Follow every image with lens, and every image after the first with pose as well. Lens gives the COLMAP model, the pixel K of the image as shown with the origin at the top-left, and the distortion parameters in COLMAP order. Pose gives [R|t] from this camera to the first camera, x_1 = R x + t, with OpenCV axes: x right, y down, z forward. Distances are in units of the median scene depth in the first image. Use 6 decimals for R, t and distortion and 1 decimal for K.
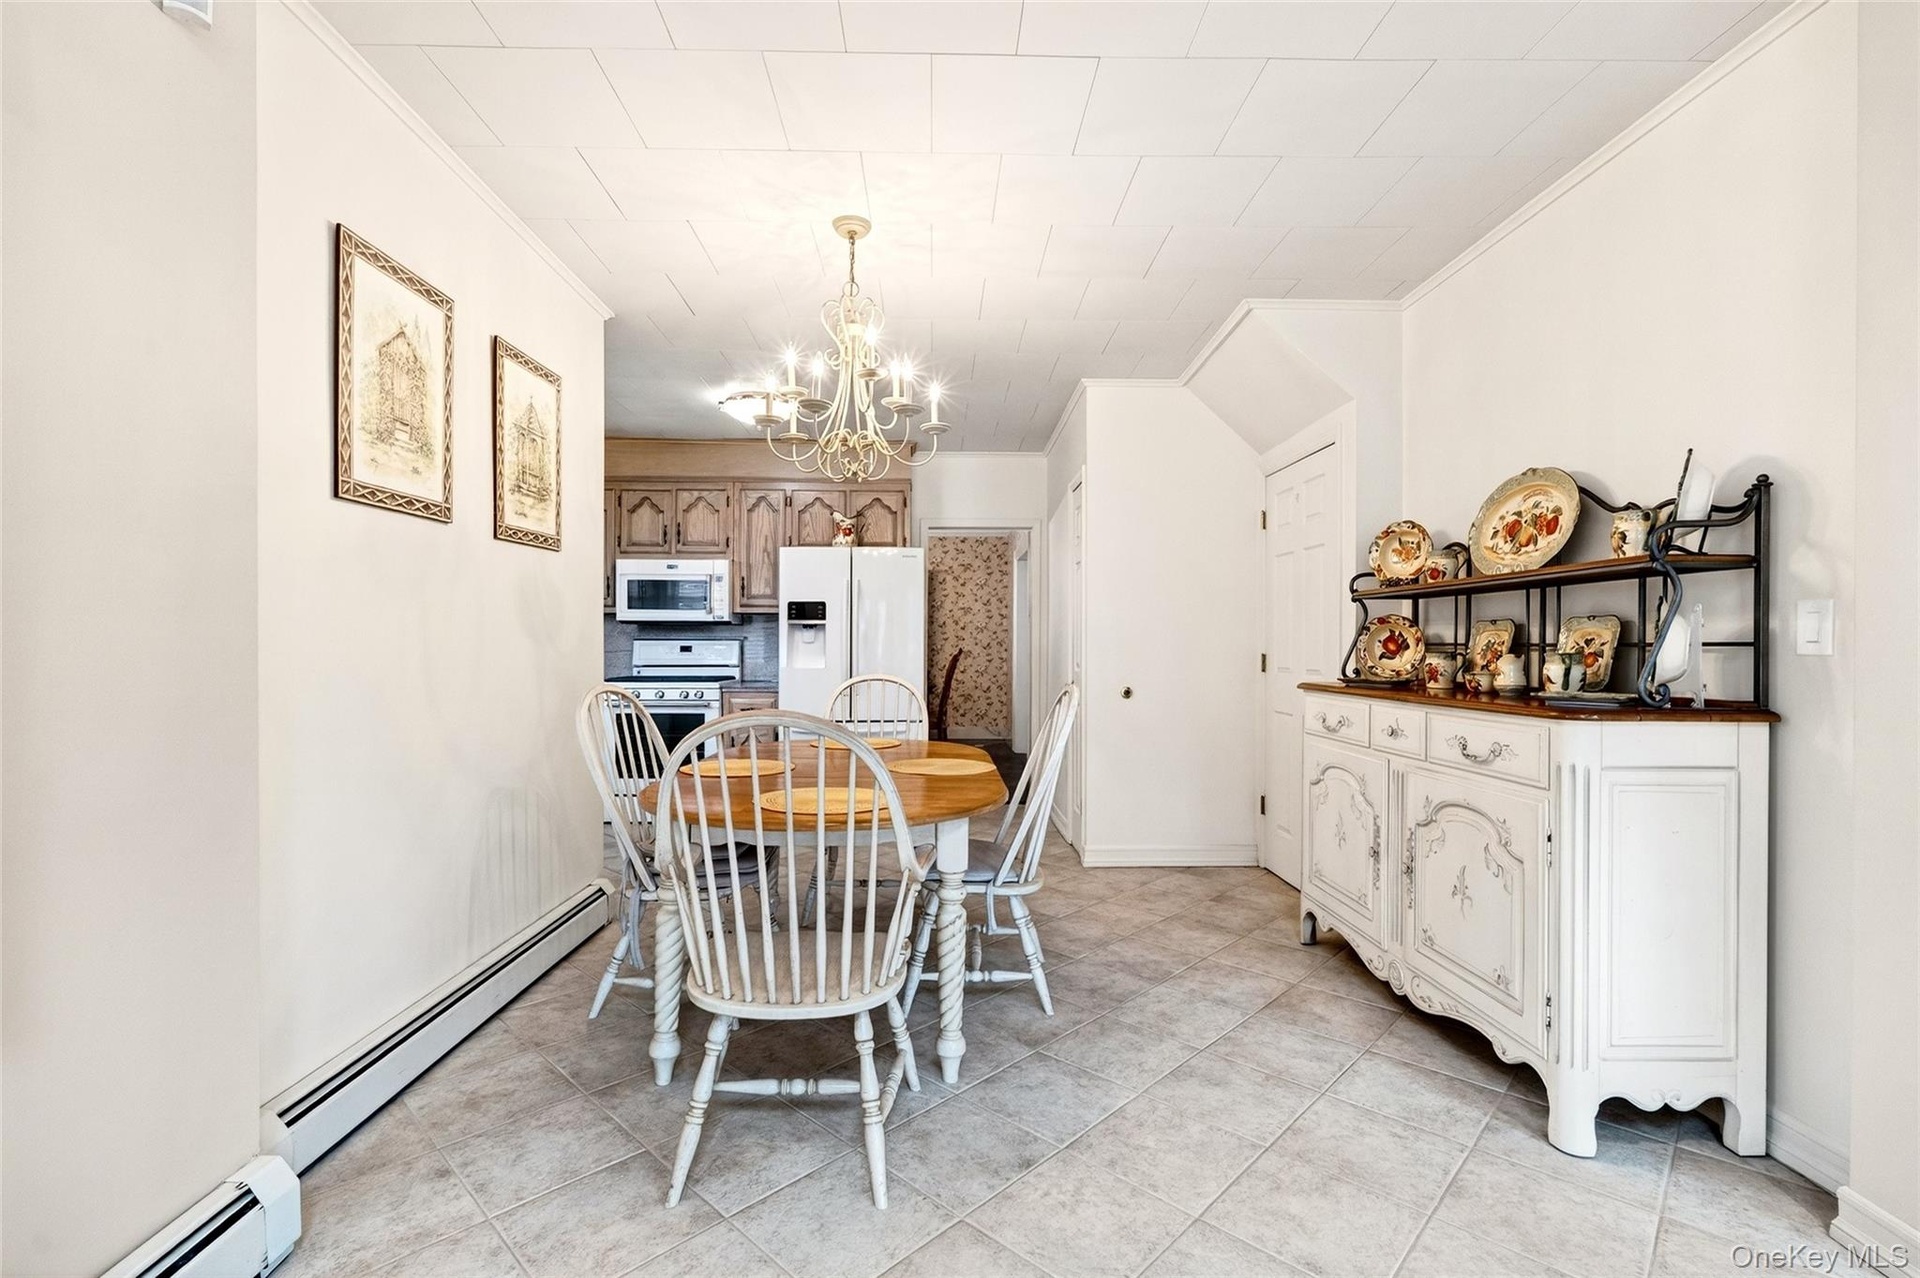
lens RADIAL K [[852.4, 0, 962.4], [0, 852.4, 644.1], [0, 0, 1]] dist [0.002900, 0.000049]
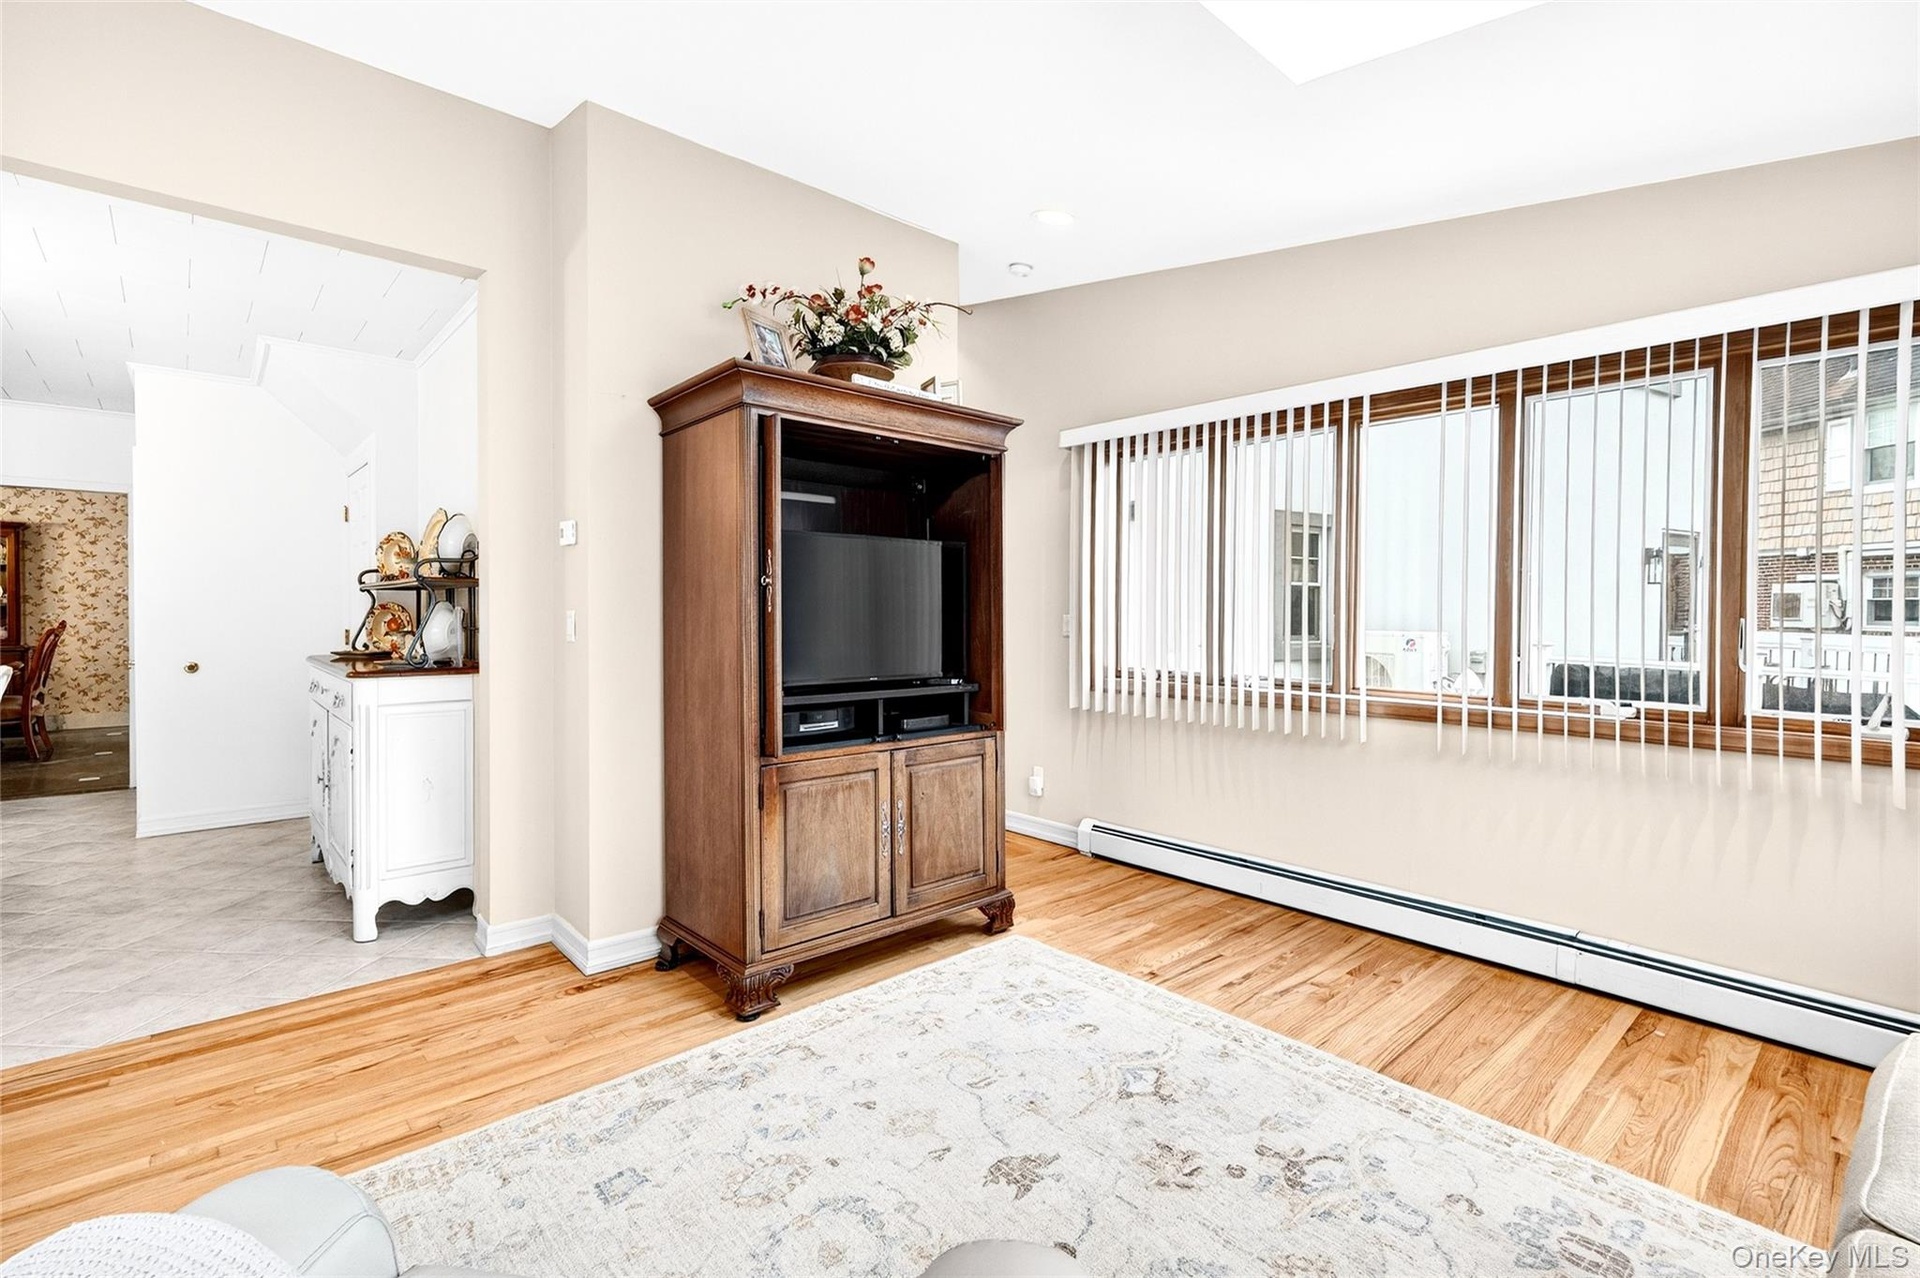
lens RADIAL K [[852.4, 0, 963.2], [0, 852.4, 633.6], [0, 0, 1]] dist [0.002900, 0.000049]
pose [[0.757508, -0.013448, 0.652688, 0.305414], [-0.005732, 0.999612, 0.027249, -0.026518], [-0.652801, -0.024383, 0.757137, -0.569932]]
